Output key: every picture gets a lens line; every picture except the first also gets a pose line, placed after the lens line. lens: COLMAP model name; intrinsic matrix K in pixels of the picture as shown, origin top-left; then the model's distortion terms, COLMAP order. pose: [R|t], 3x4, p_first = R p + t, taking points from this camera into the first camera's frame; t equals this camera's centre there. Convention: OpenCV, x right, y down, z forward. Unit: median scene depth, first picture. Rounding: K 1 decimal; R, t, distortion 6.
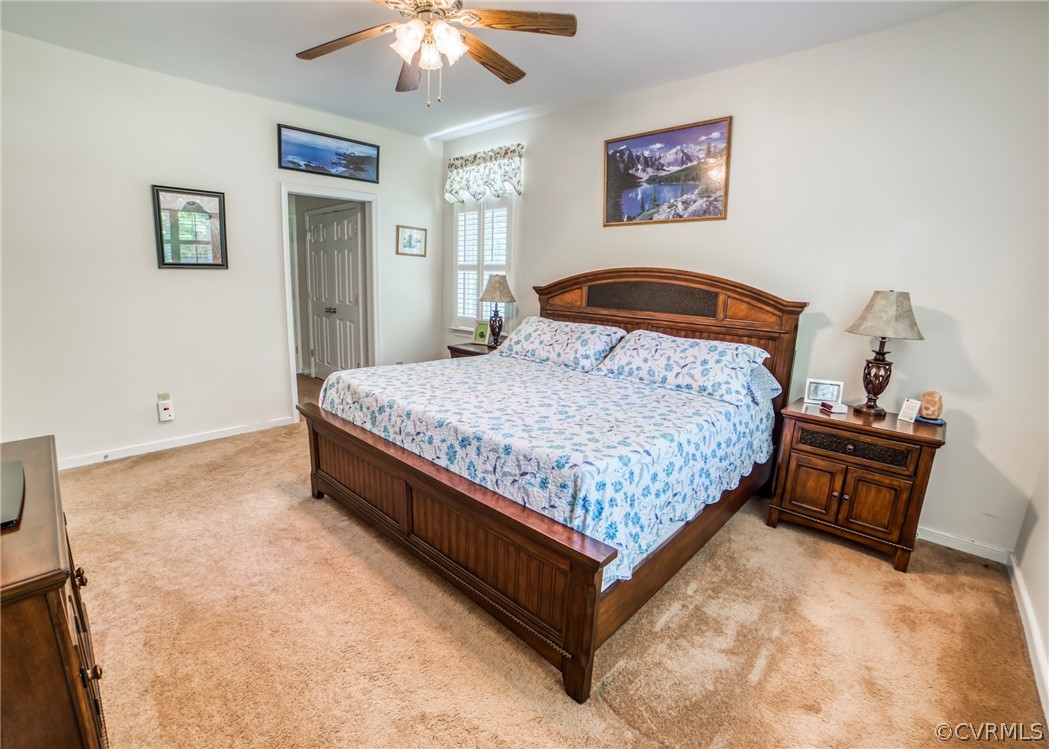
lens RADIAL K [[467.2, 0, 502.3], [0, 467.2, 371.2], [0, 0, 1]] dist [-0.088069, 0.029421]
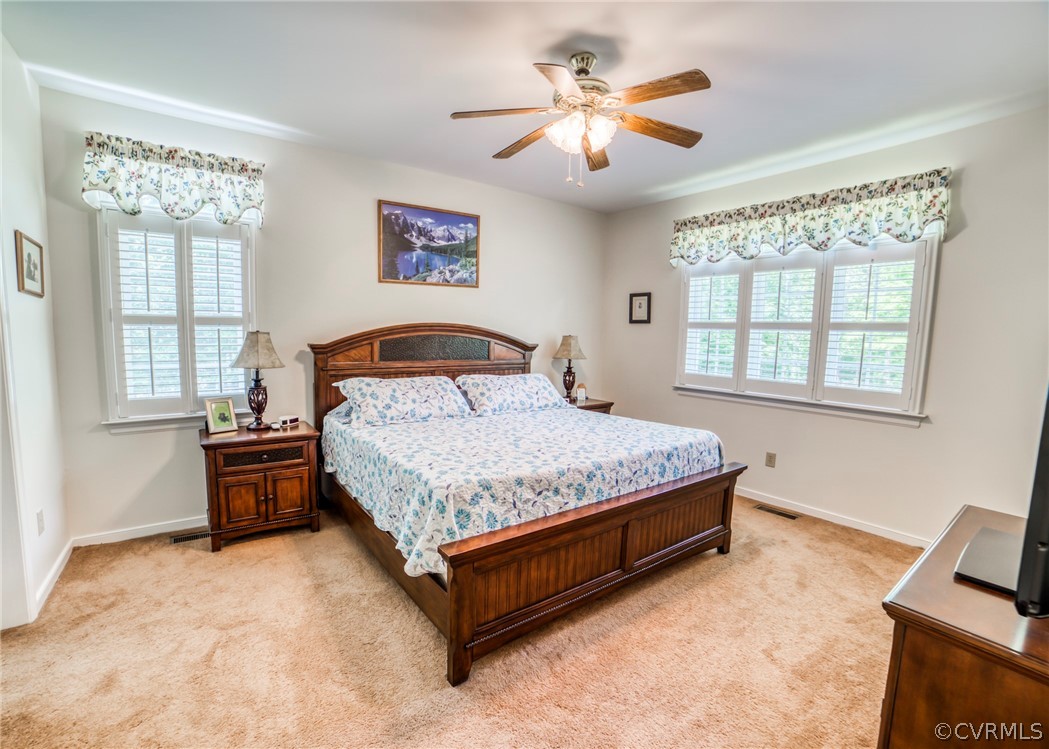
lens RADIAL K [[467.2, 0, 502.3], [0, 467.2, 371.2], [0, 0, 1]] dist [-0.088069, 0.029421]
pose [[0.189266, -0.110544, 0.975683, -0.821372], [0.182505, 0.980289, 0.075663, -0.164285], [-0.964816, 0.163747, 0.205711, 0.620301]]
